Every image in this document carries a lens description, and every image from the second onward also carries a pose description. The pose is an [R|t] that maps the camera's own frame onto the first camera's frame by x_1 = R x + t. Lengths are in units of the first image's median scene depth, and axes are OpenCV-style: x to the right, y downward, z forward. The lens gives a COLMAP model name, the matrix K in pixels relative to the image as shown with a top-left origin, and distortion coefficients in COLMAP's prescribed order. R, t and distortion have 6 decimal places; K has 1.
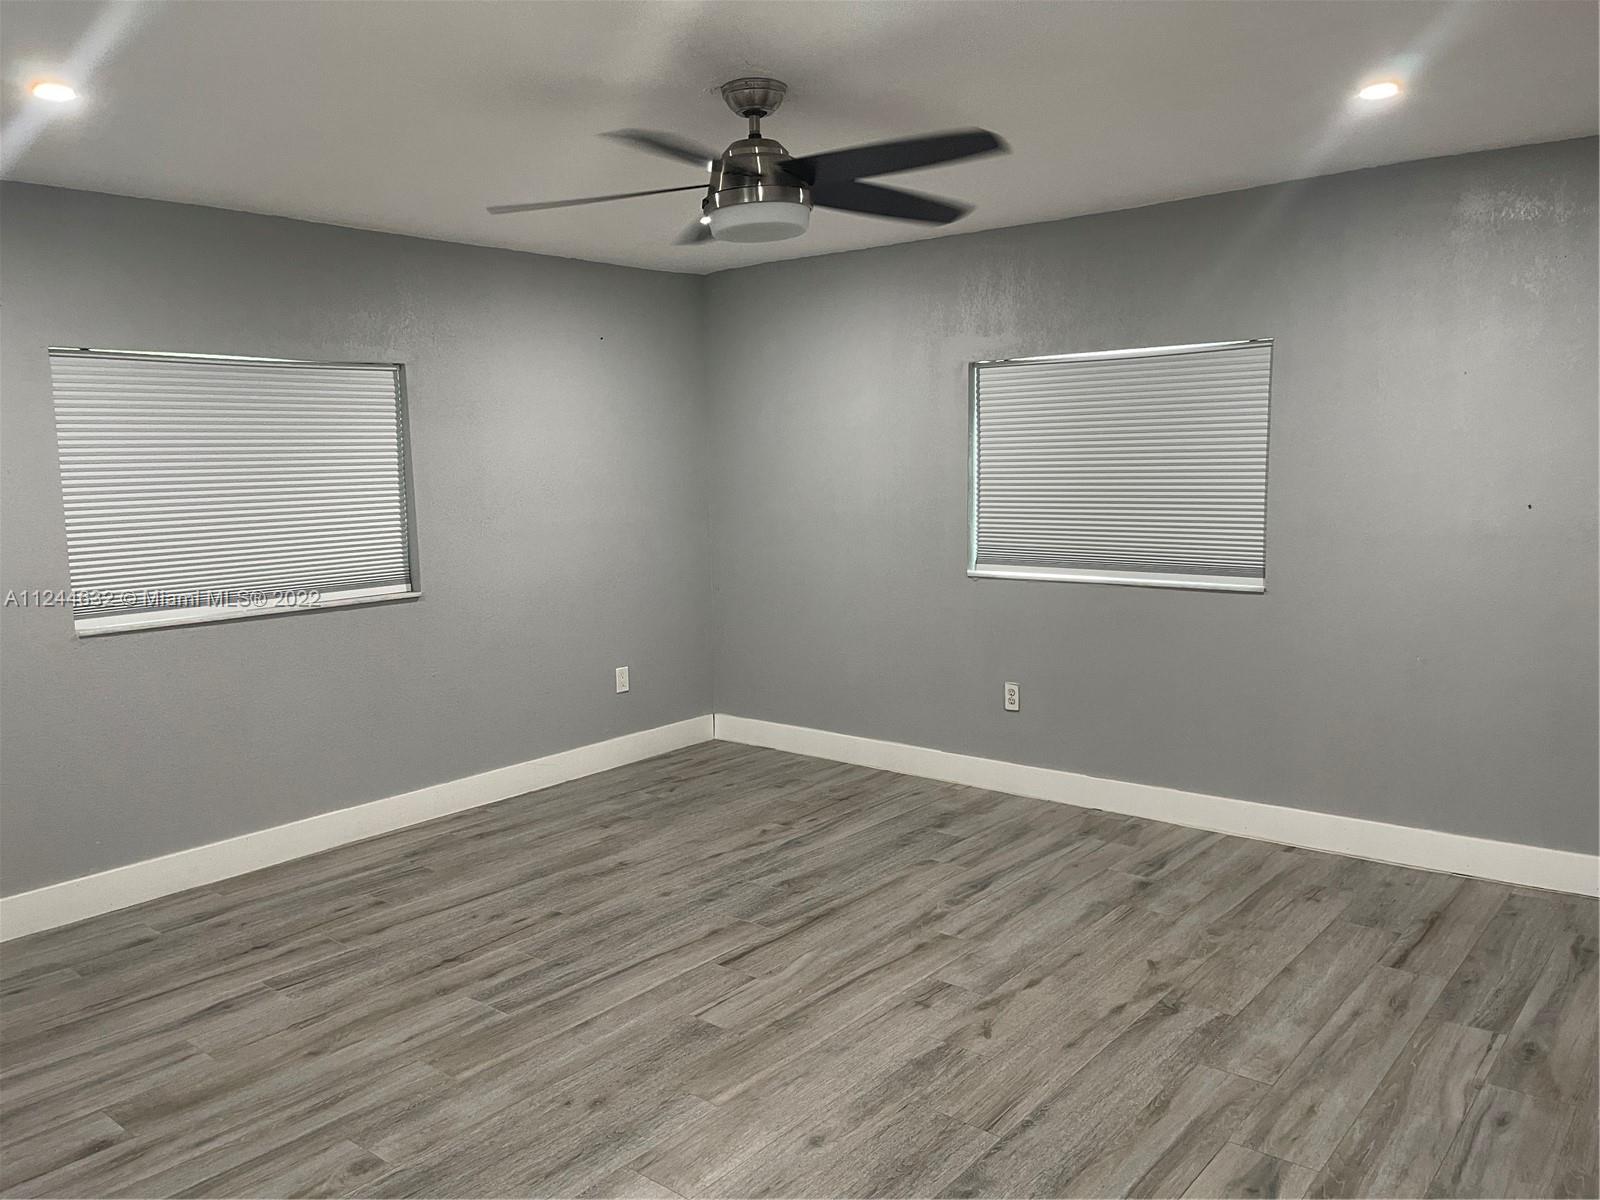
lens RADIAL K [[1210.7, 0, 798.1], [0, 1210.7, 613.6], [0, 0, 1]] dist [0.071620, -0.082514]
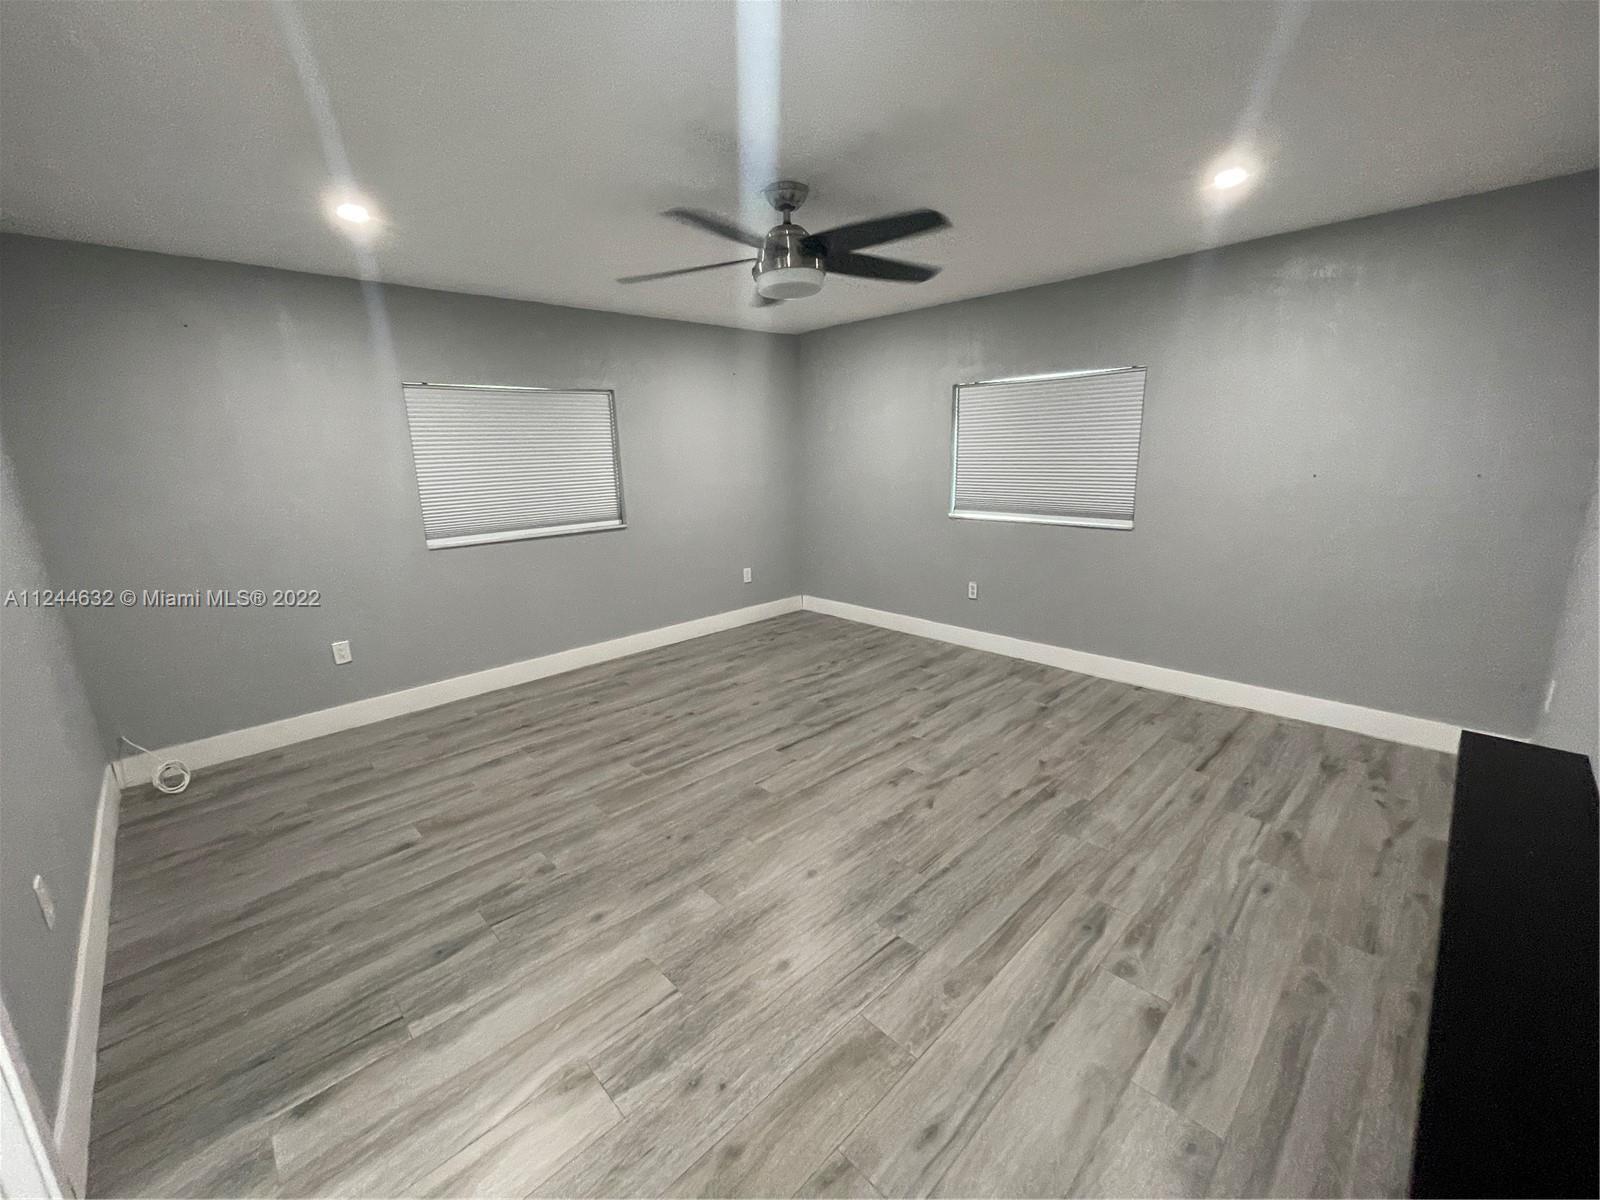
lens RADIAL K [[646.7, 0, 806.4], [0, 646.7, 600.8], [0, 0, 1]] dist [-0.003917, 0.002570]
pose [[0.993718, 0.021258, -0.109876, 0.063811], [-0.009640, 0.994404, 0.105205, -0.011392], [0.111497, -0.103485, 0.988362, 0.130706]]
